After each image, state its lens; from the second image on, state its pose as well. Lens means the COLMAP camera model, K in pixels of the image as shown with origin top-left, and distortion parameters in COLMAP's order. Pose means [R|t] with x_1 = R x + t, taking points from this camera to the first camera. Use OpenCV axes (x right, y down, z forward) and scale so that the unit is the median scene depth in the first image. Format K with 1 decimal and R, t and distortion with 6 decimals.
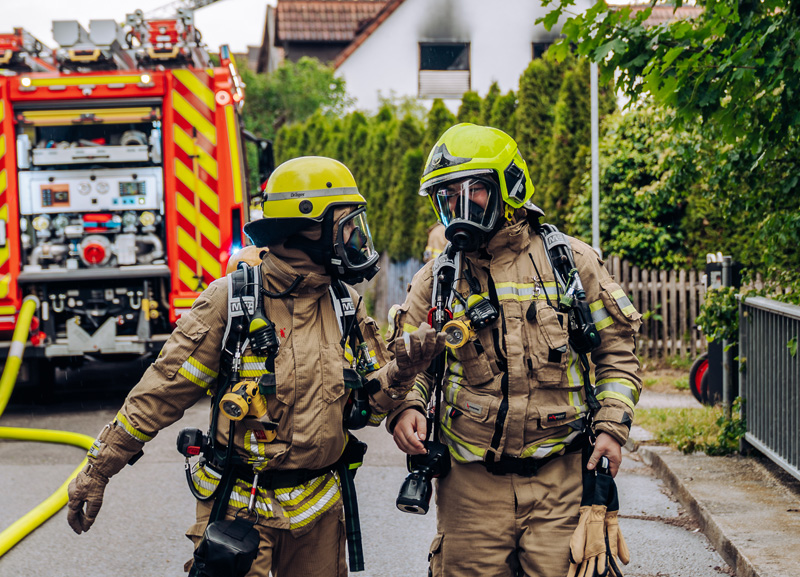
lens RADIAL K [[1398.9, 0, 400.0], [0, 1398.9, 288.5], [0, 0, 1]] dist [-0.002543, -0.008580]
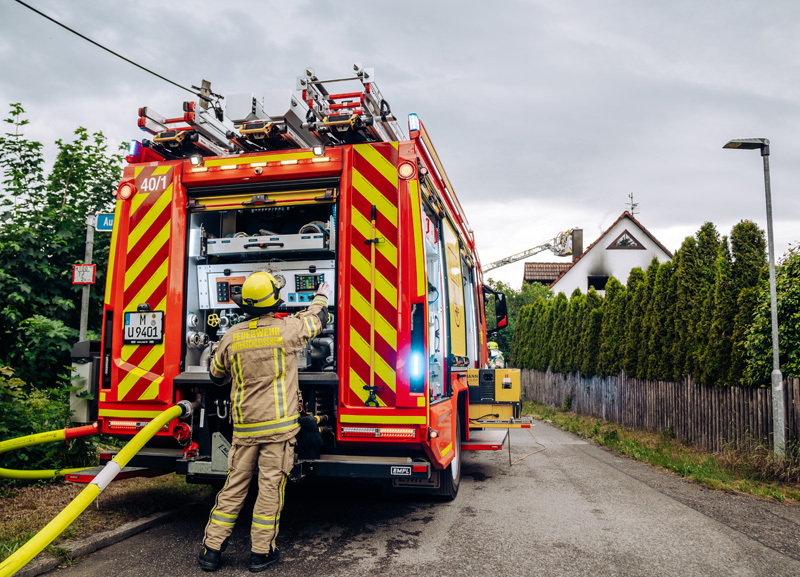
lens RADIAL K [[646.2, 0, 400.0], [0, 646.2, 288.5], [0, 0, 1]] dist [-0.105464, 0.012666]
pose [[0.962673, 0.002019, -0.270661, -0.026414], [-0.042729, 0.988567, -0.144601, -0.011625], [0.267275, 0.150769, 0.951753, 0.634250]]
